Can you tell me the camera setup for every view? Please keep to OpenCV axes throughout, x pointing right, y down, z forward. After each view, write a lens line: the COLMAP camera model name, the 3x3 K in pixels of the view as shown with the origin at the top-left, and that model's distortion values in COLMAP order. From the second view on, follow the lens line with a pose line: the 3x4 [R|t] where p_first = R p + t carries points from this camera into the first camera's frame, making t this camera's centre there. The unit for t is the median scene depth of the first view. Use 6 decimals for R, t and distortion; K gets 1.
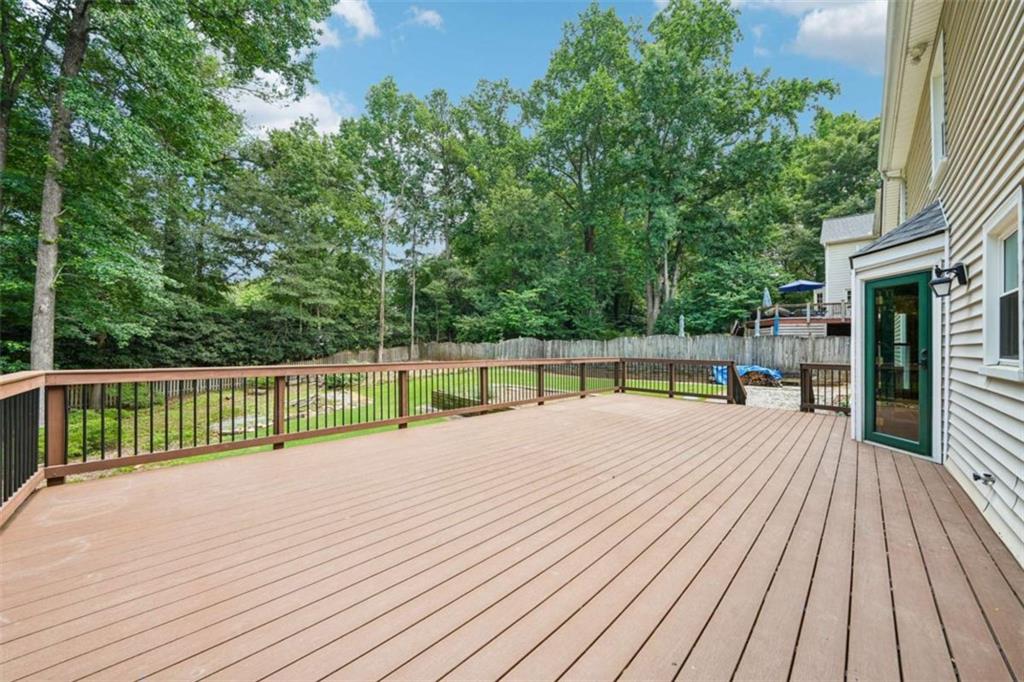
lens RADIAL K [[353.5, 0, 513.2], [0, 353.5, 346.5], [0, 0, 1]] dist [-0.005951, -0.000068]
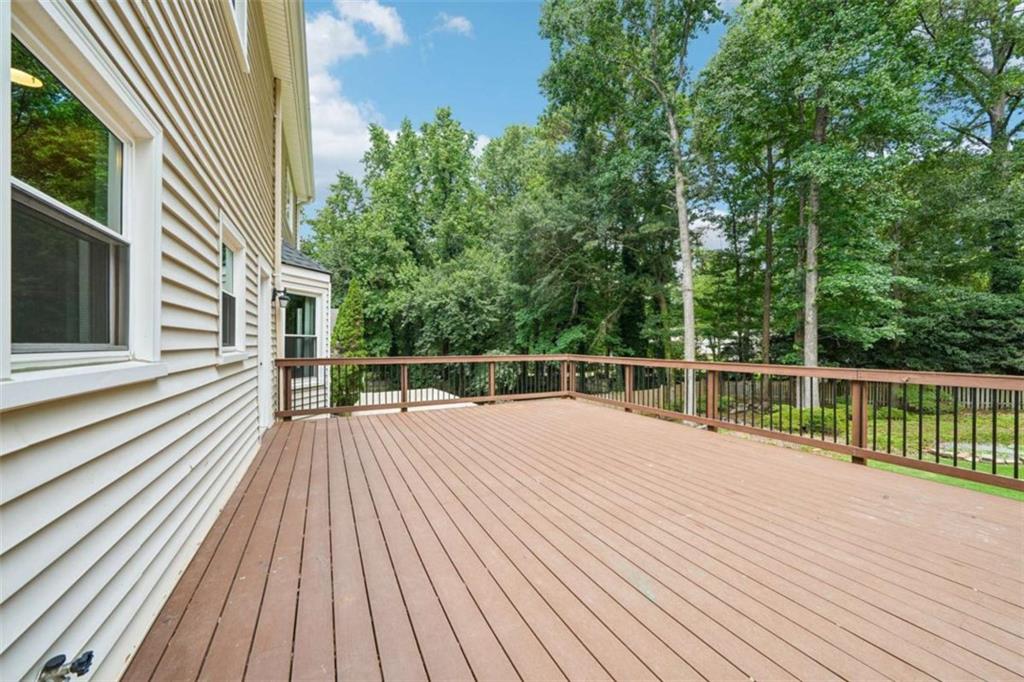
lens RADIAL K [[353.5, 0, 511.0], [0, 353.5, 348.2], [0, 0, 1]] dist [-0.005951, -0.000068]
pose [[-0.292118, 0.000321, -0.956382, 0.141637], [-0.006403, 0.999977, 0.002292, 0.001716], [0.956361, 0.006794, -0.292109, 0.141746]]
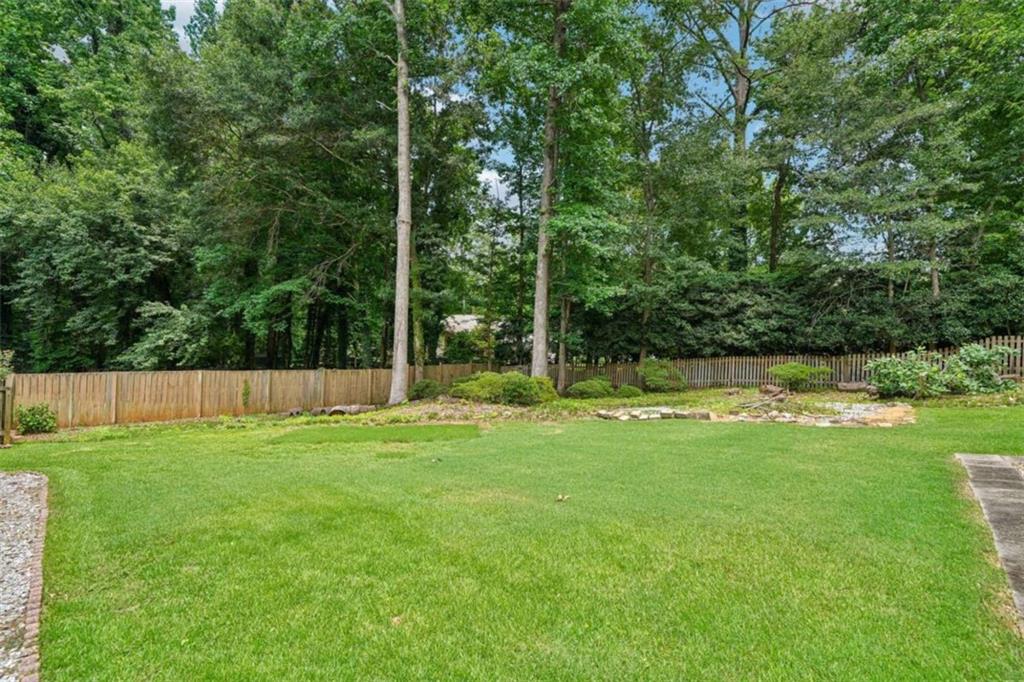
lens RADIAL K [[430.8, 0, 503.1], [0, 430.8, 344.1], [0, 0, 1]] dist [-0.003588, 0.000734]
pose [[0.089692, -0.001509, -0.995968, -0.000082], [-0.043844, 0.999023, -0.005462, 0.058912], [0.995004, 0.044157, 0.089538, 0.370227]]
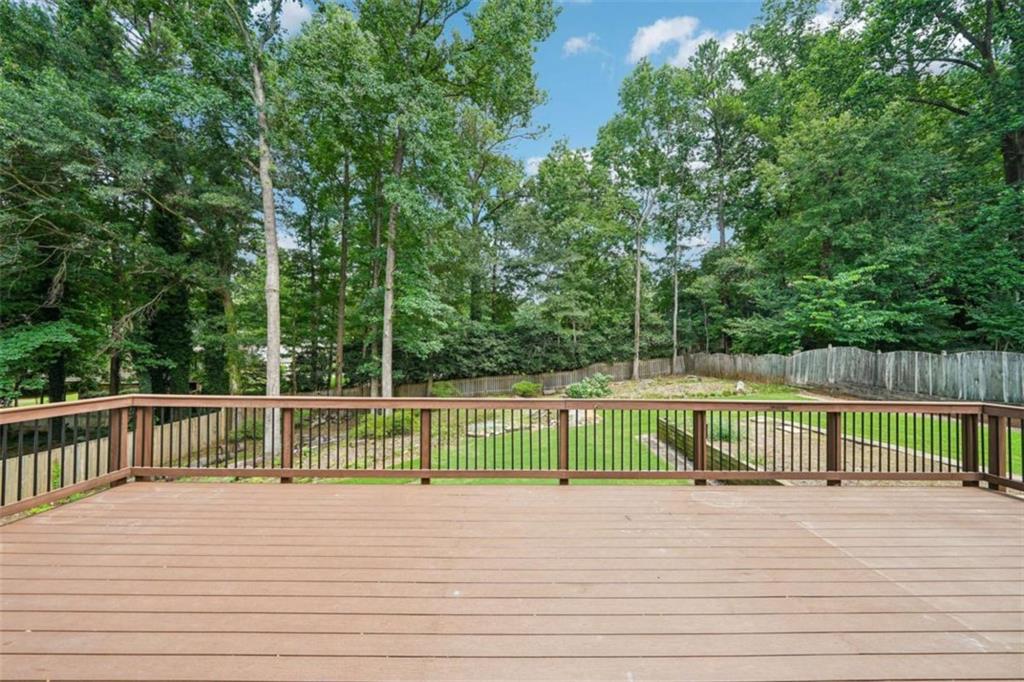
lens RADIAL K [[378.9, 0, 509.4], [0, 378.9, 345.7], [0, 0, 1]] dist [-0.007704, 0.001207]
pose [[0.716708, -0.015165, -0.697209, 0.077542], [-0.002310, 0.999706, -0.024120, -0.009902], [0.697370, 0.018898, 0.716462, 0.099488]]
